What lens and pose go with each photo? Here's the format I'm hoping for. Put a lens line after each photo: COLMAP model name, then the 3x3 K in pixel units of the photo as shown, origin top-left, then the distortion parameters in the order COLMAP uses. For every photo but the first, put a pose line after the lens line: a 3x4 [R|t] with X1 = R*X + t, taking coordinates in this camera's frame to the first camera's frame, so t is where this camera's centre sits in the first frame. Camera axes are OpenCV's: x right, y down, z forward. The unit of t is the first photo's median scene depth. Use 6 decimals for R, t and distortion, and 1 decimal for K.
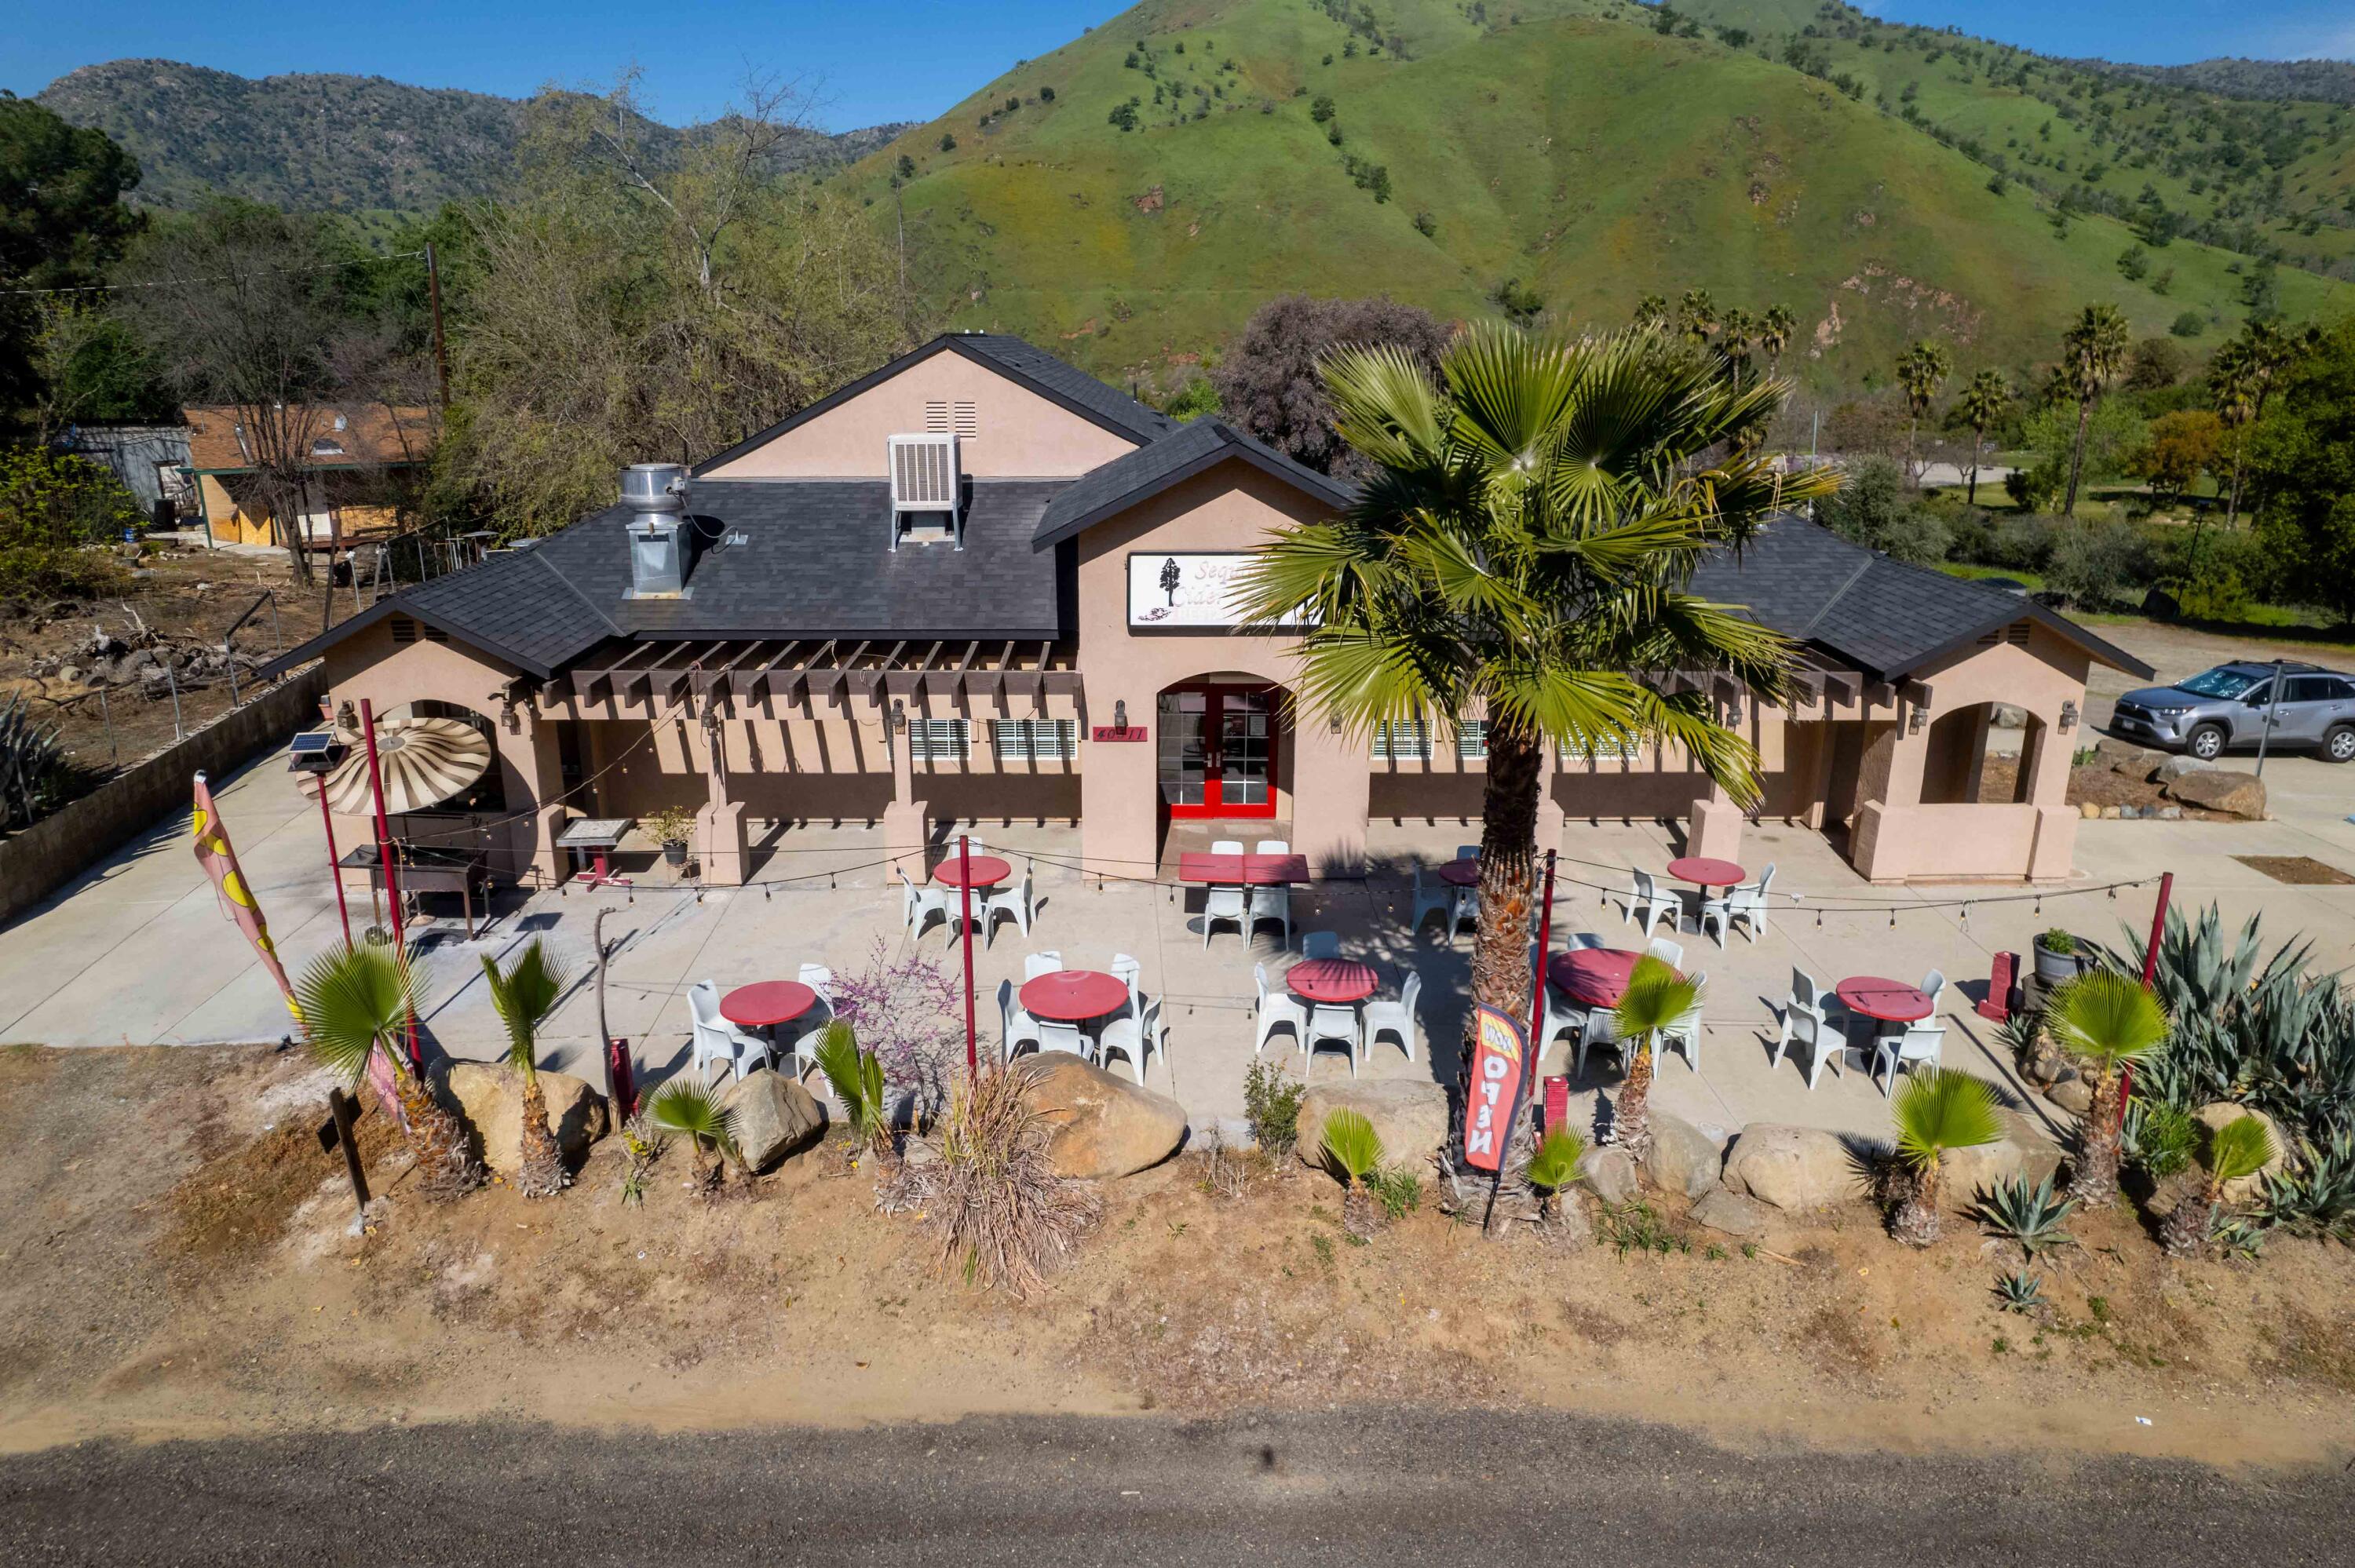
lens RADIAL K [[1506.5, 0, 1192.1], [0, 1506.5, 783.4], [0, 0, 1]] dist [-0.077447, 0.071251]
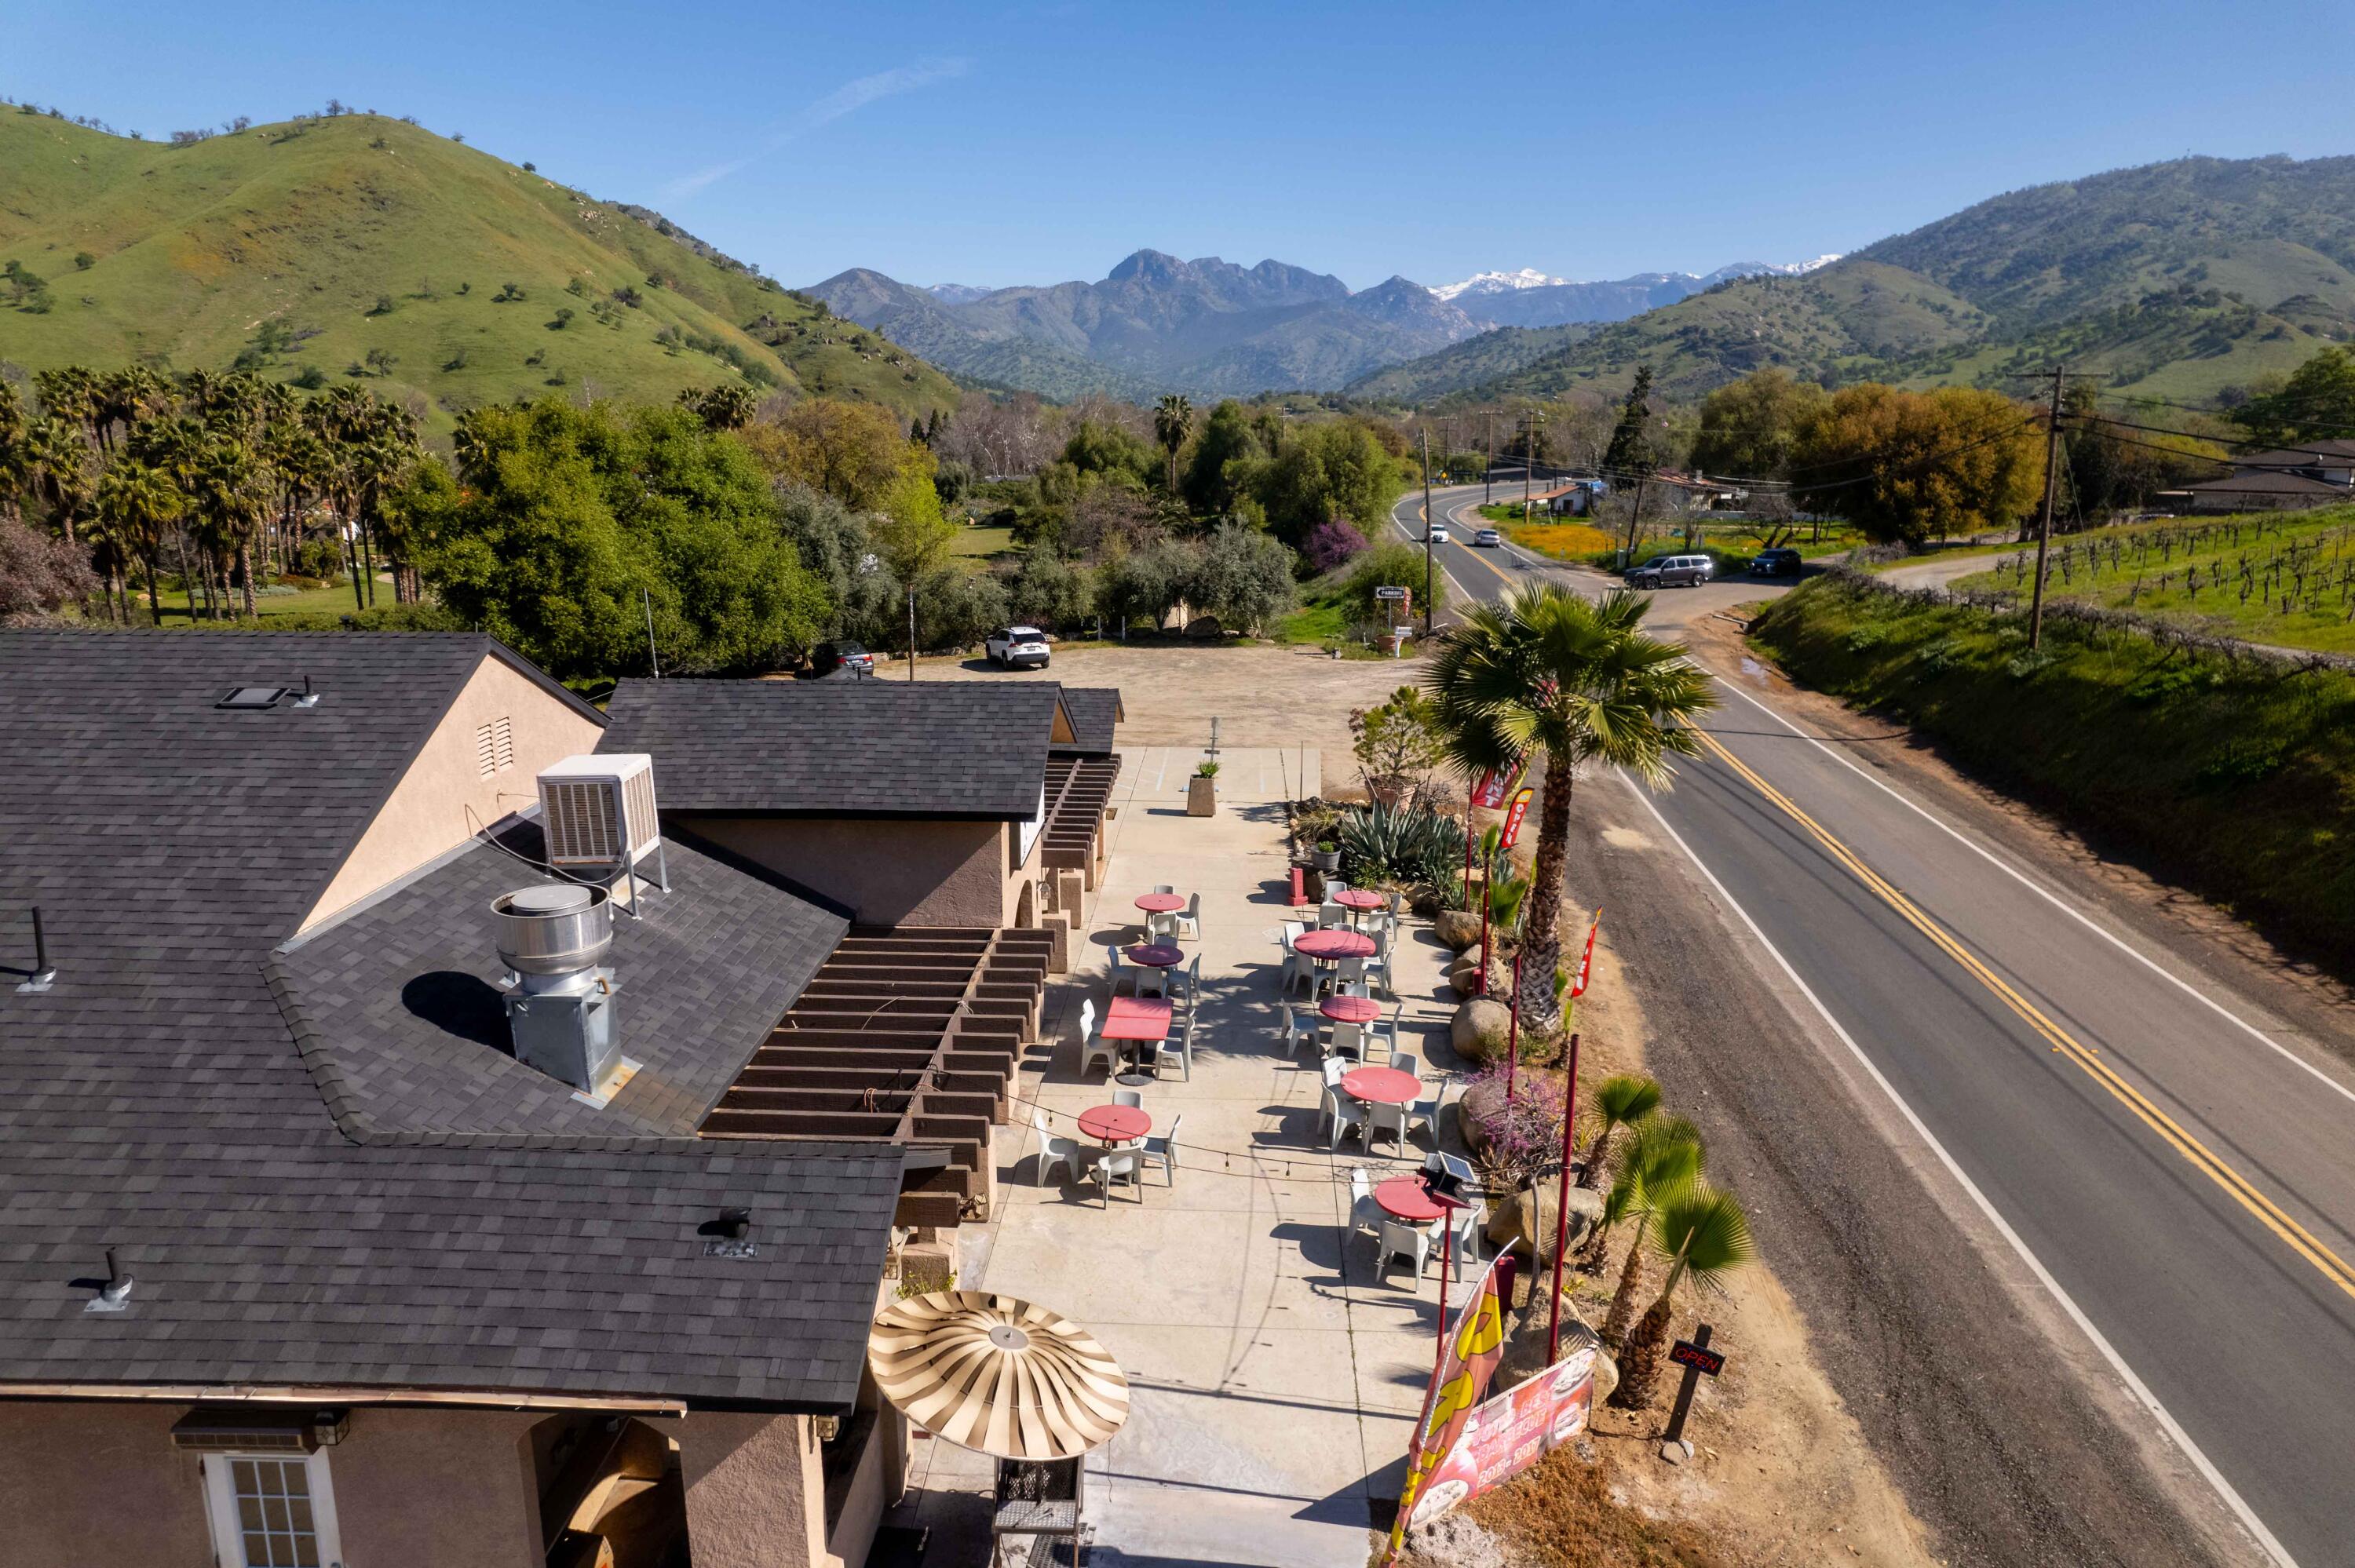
lens RADIAL K [[1506.5, 0, 1192.2], [0, 1506.5, 792.7], [0, 0, 1]] dist [-0.077447, 0.071251]
pose [[0.067343, -0.246022, 0.966922, -0.554864], [0.280269, 0.934765, 0.218320, -0.186641], [-0.957556, 0.256296, 0.131902, 0.383129]]
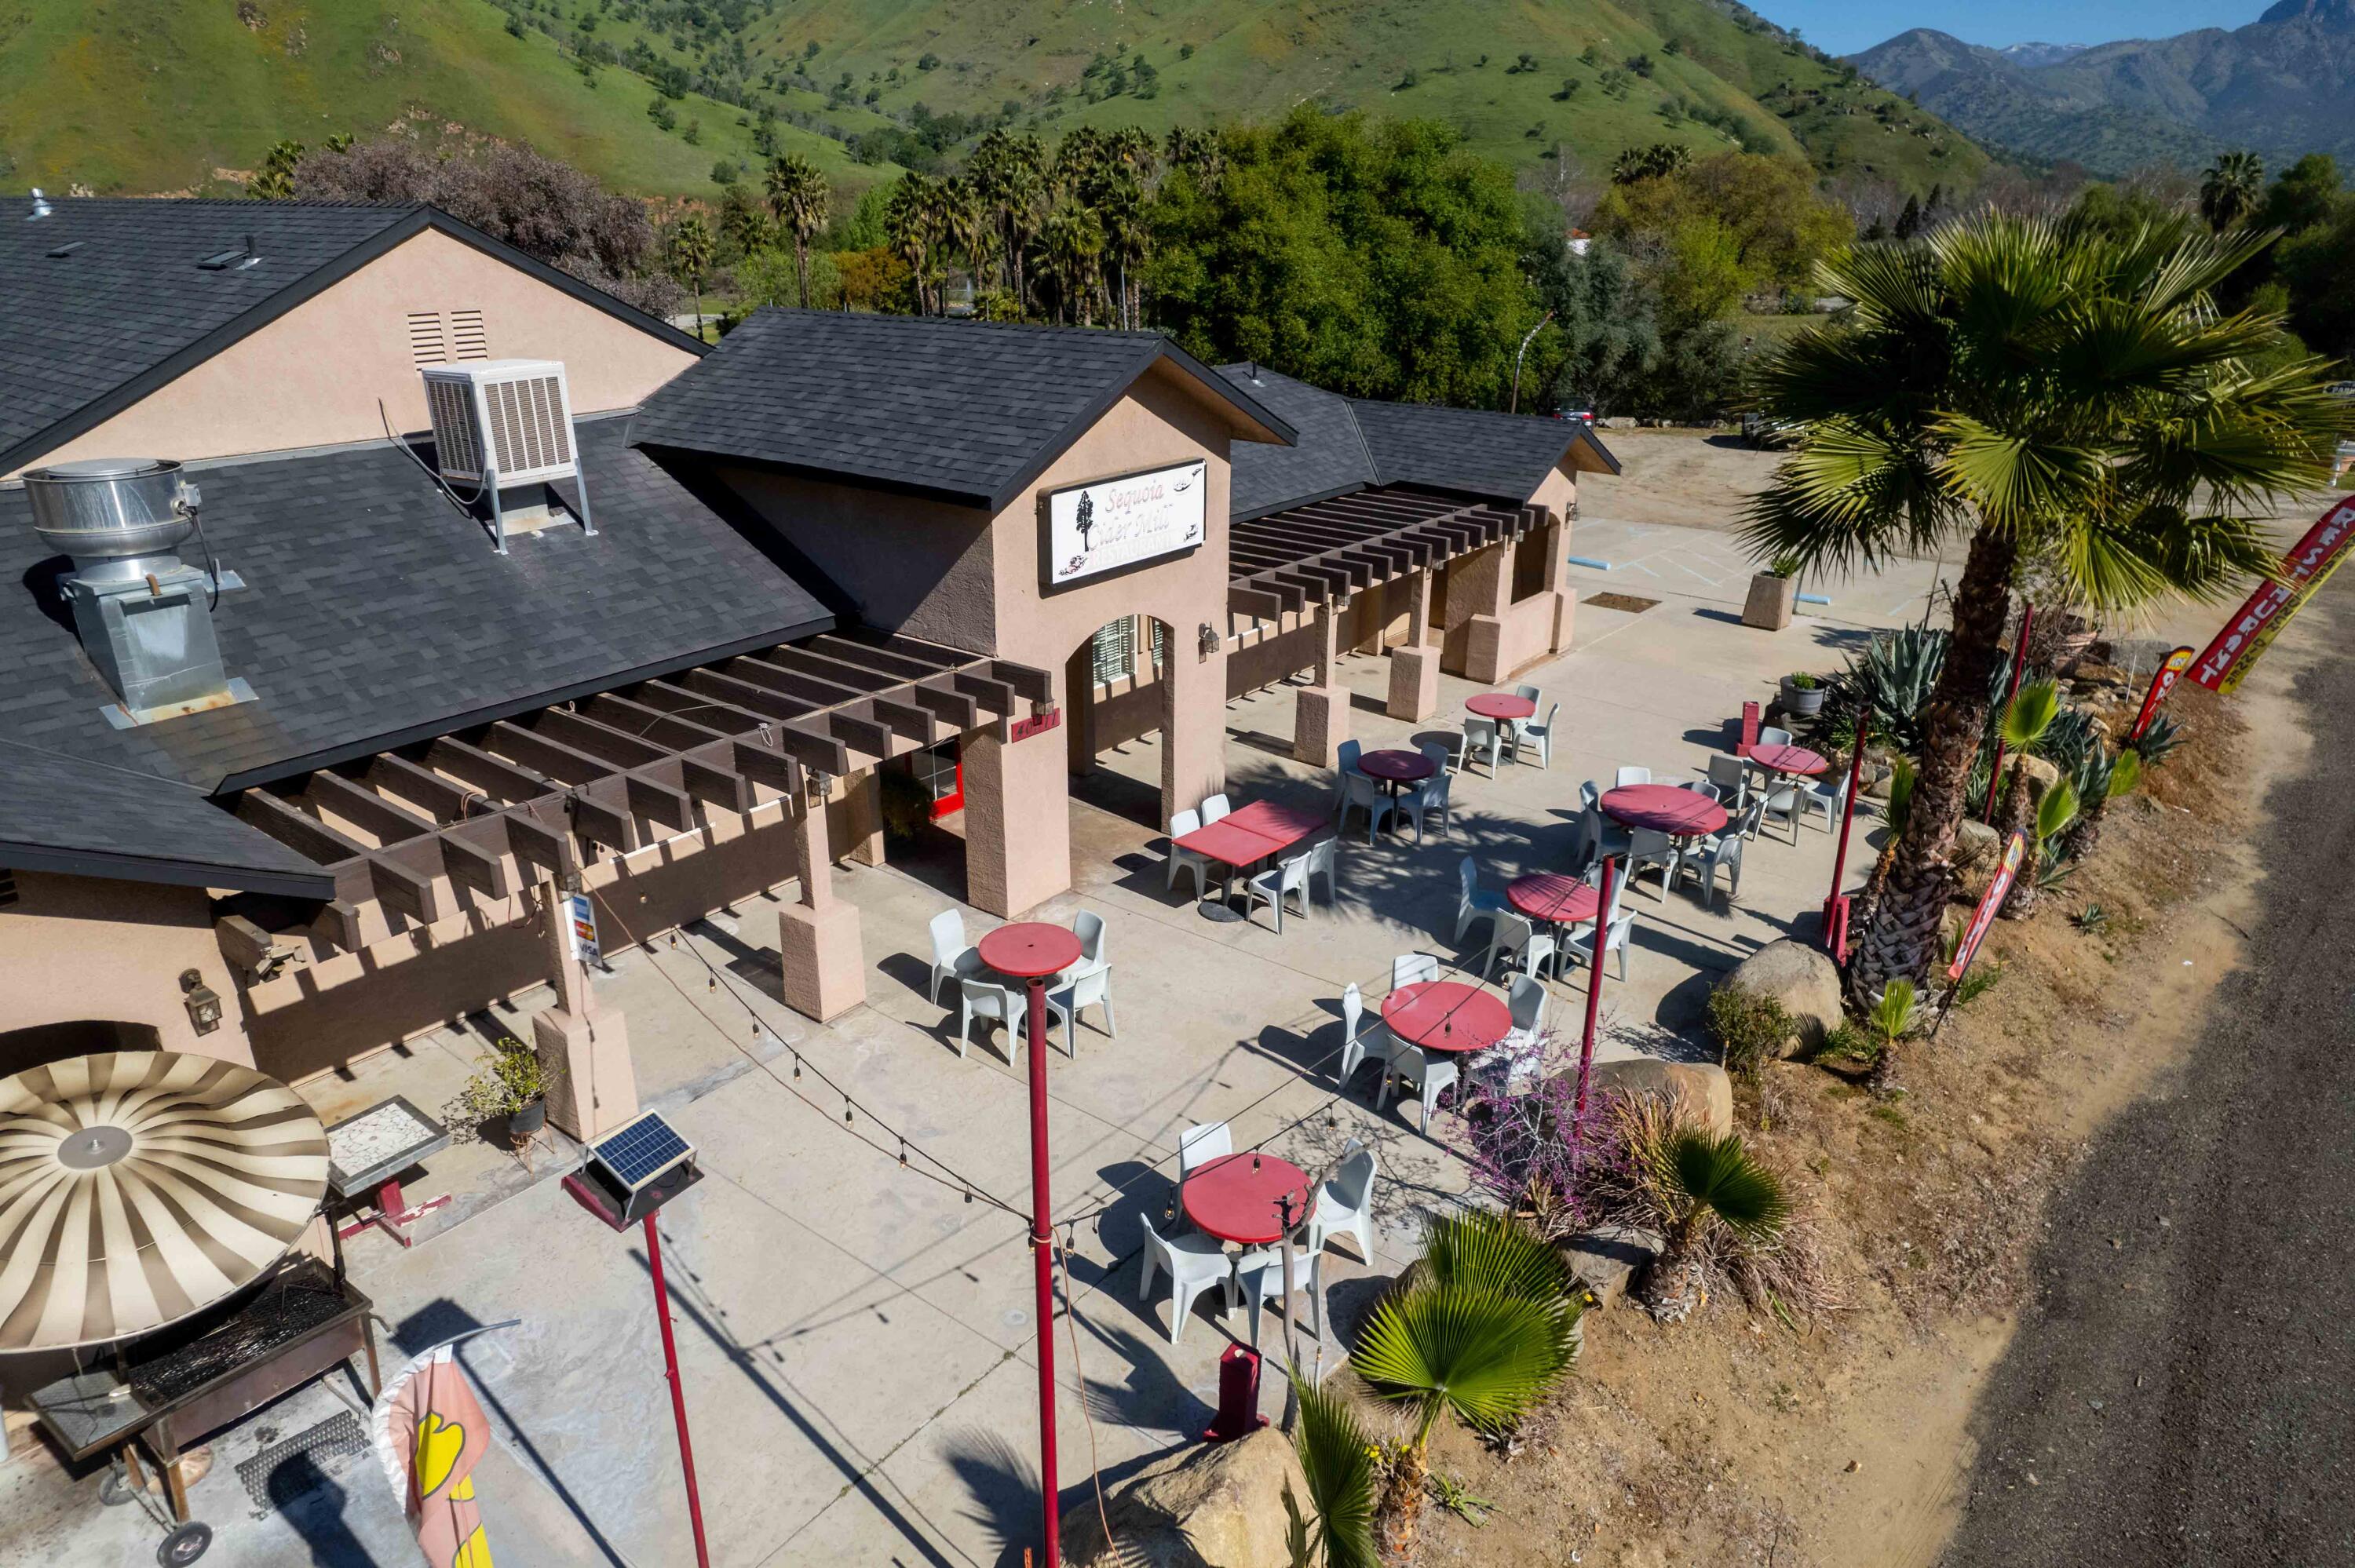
lens RADIAL K [[1506.5, 0, 1192.1], [0, 1506.5, 787.1], [0, 0, 1]] dist [-0.077447, 0.071251]
pose [[0.638591, -0.285100, 0.714786, -0.306409], [0.217115, 0.957855, 0.188080, -0.071159], [-0.738284, 0.035085, 0.673577, 0.223312]]
